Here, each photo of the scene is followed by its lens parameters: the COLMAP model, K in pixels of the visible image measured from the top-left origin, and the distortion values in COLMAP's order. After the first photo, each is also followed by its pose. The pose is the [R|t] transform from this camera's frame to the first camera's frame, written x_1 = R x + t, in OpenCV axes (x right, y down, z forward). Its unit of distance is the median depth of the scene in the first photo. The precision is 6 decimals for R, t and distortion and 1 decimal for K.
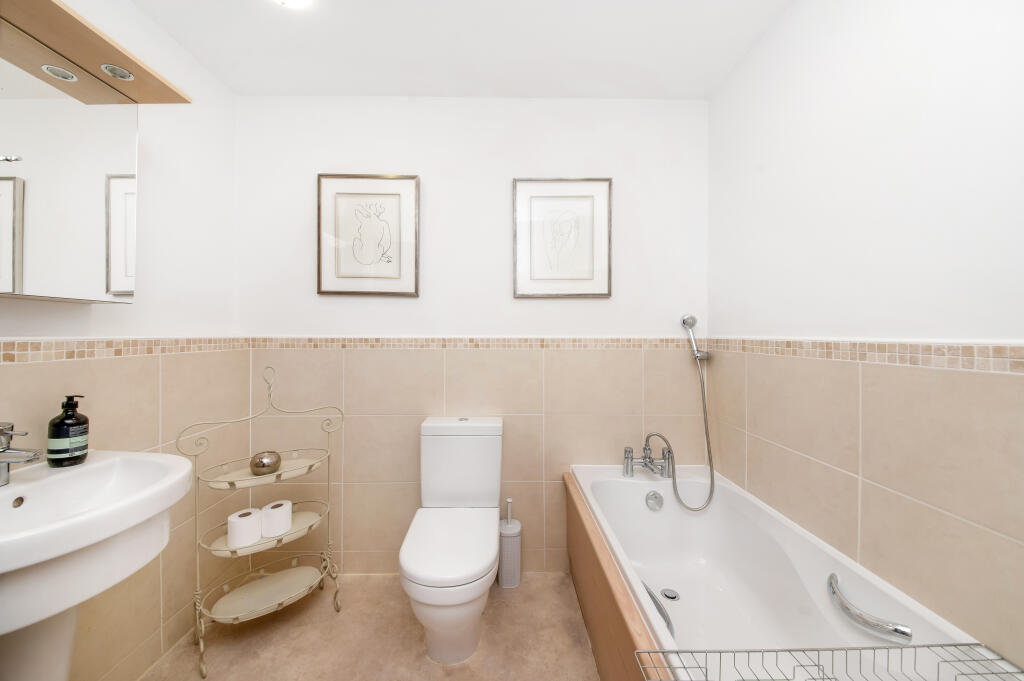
lens RADIAL K [[370.8, 0, 507.5], [0, 370.8, 331.8], [0, 0, 1]] dist [0.013571, -0.000035]
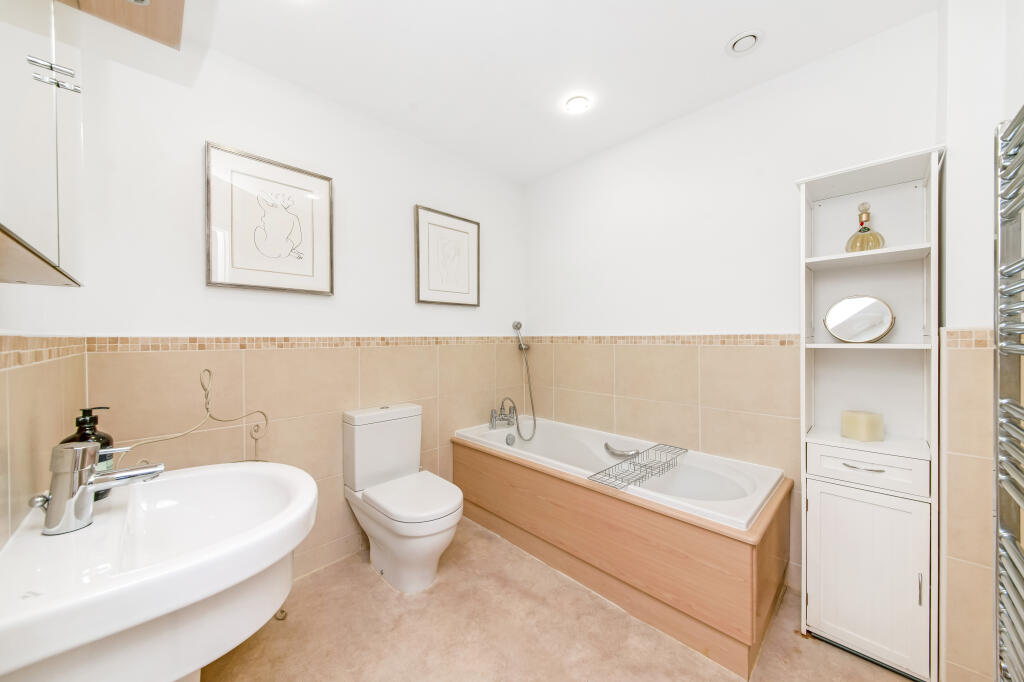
lens RADIAL K [[357.7, 0, 512.0], [0, 357.7, 341.0], [0, 0, 1]] dist [0.000655, -0.000019]
pose [[0.709472, -0.012425, 0.704624, -0.589978], [0.002738, 0.999886, 0.014875, 0.015023], [-0.704728, -0.008625, 0.709425, -0.053501]]
